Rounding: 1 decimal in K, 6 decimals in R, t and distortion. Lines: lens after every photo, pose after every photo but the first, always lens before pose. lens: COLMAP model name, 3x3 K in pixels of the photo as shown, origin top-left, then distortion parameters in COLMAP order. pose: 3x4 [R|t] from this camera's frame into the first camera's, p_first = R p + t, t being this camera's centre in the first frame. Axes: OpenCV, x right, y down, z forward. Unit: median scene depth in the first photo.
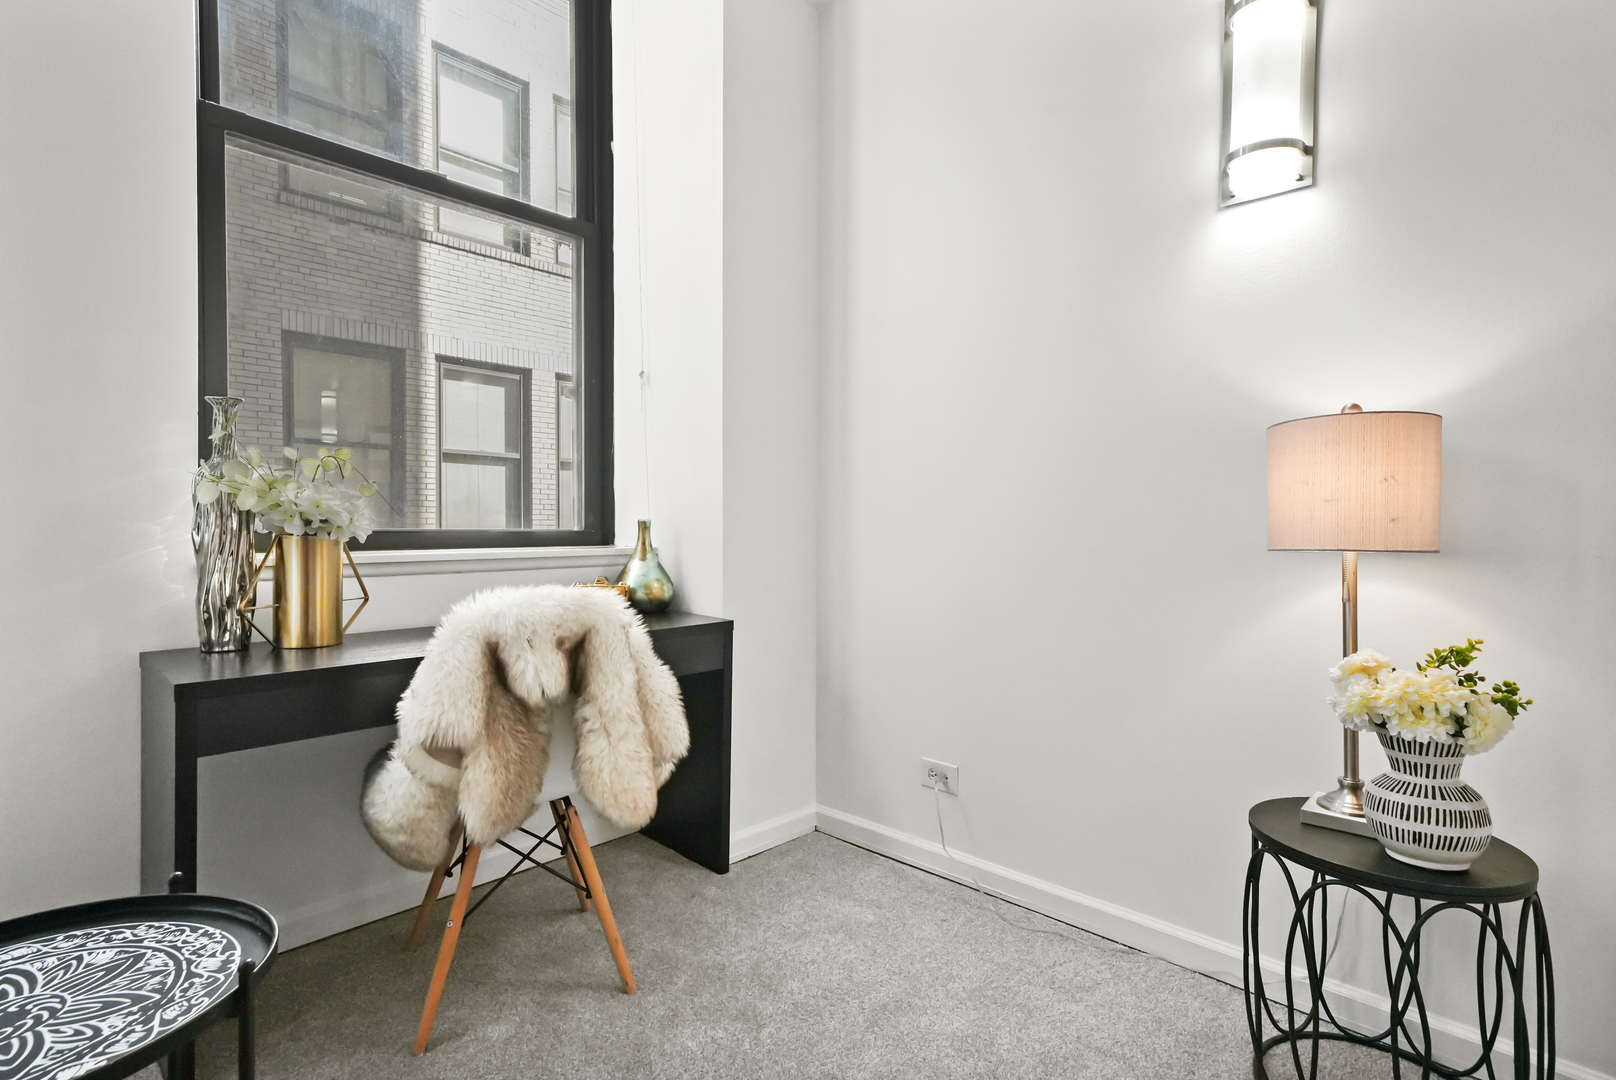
lens RADIAL K [[794.0, 0, 796.5], [0, 794.0, 537.2], [0, 0, 1]] dist [0.018245, 0.000477]
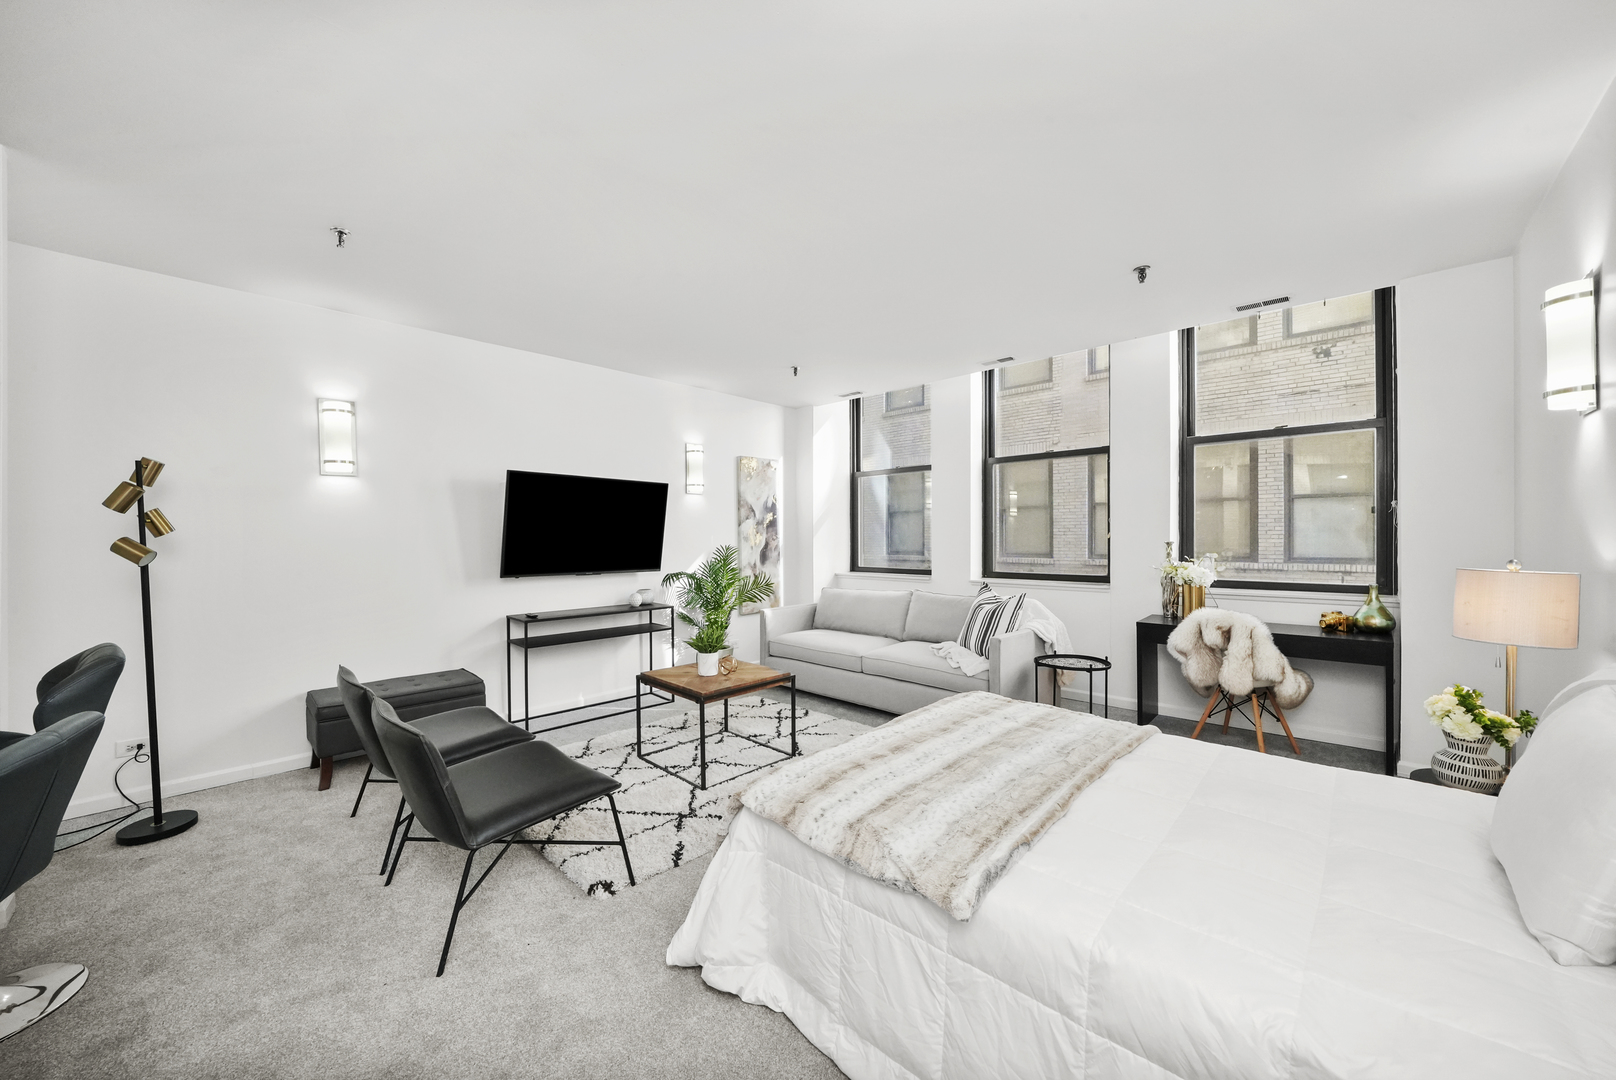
lens RADIAL K [[594.1, 0, 808.0], [0, 594.1, 540.0], [0, 0, 1]] dist [-0.010858, -0.000107]
pose [[0.010679, 0.000684, -0.999943, 1.987317], [-0.004447, 0.999990, 0.000636, -0.202260], [0.999933, 0.004440, 0.010682, -0.606498]]
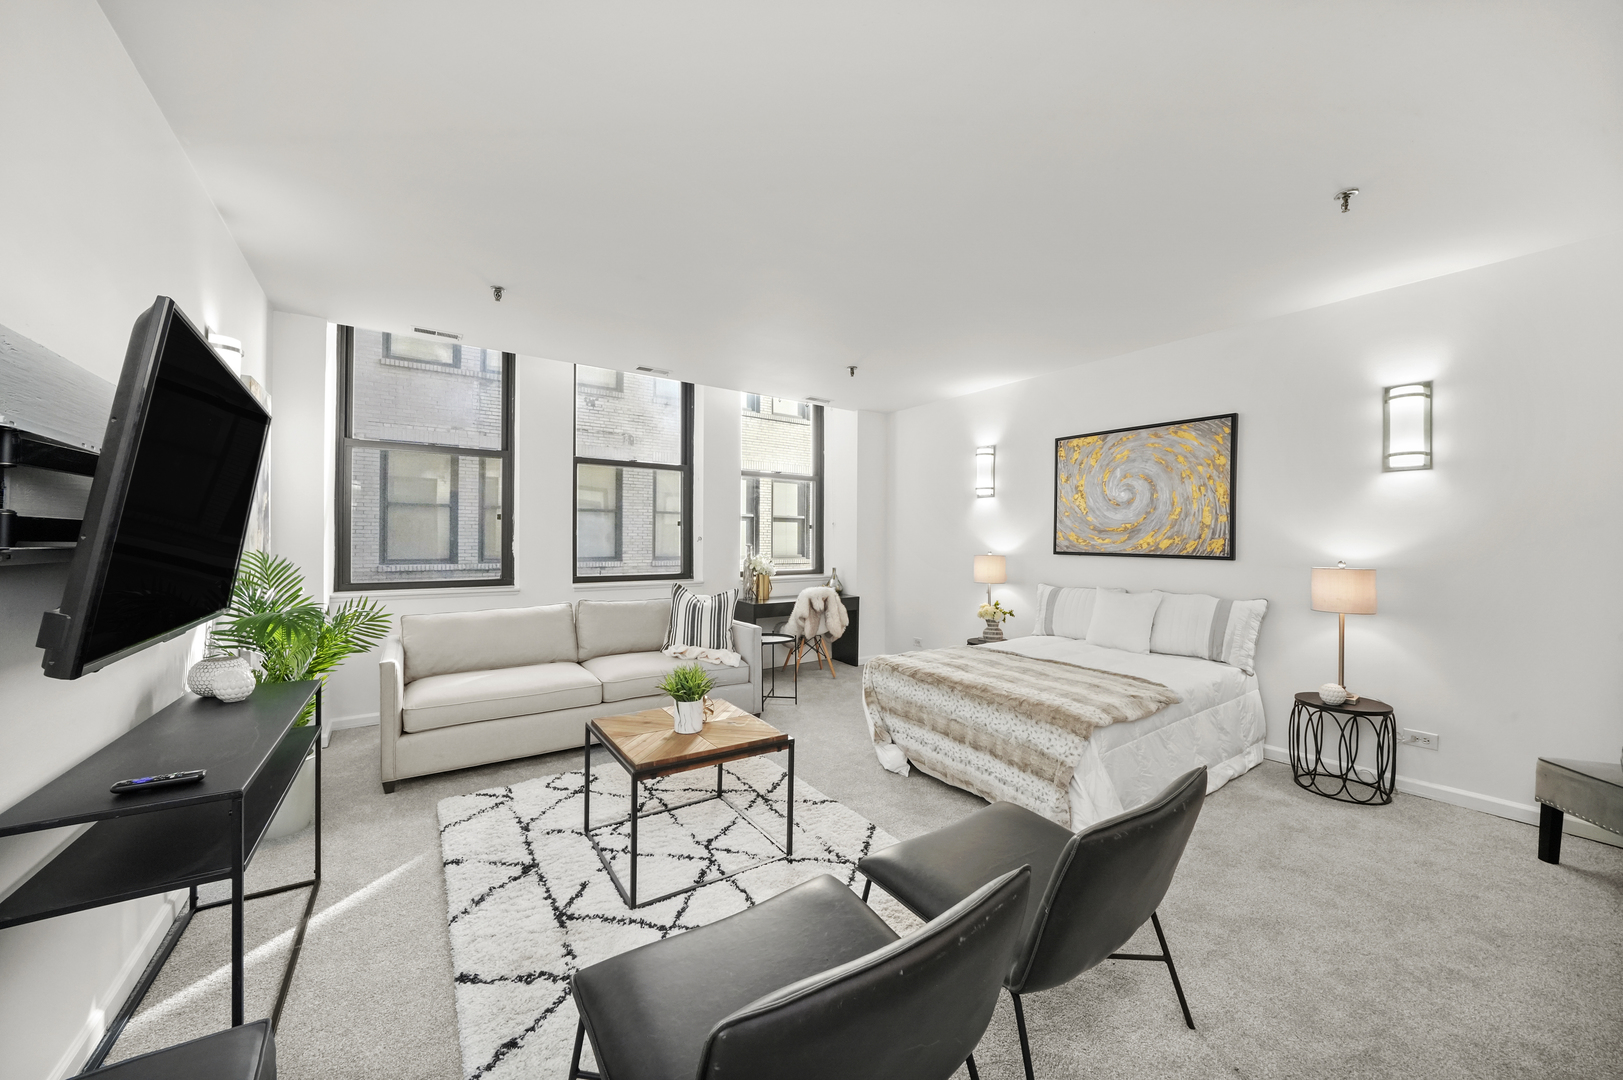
lens RADIAL K [[571.9, 0, 804.7], [0, 571.9, 546.7], [0, 0, 1]] dist [-0.021313, 0.004136]
pose [[0.982065, 0.002117, -0.188529, 0.256264], [-0.002264, 0.999997, -0.000565, -0.187926], [0.188527, 0.000982, 0.982067, -2.496919]]
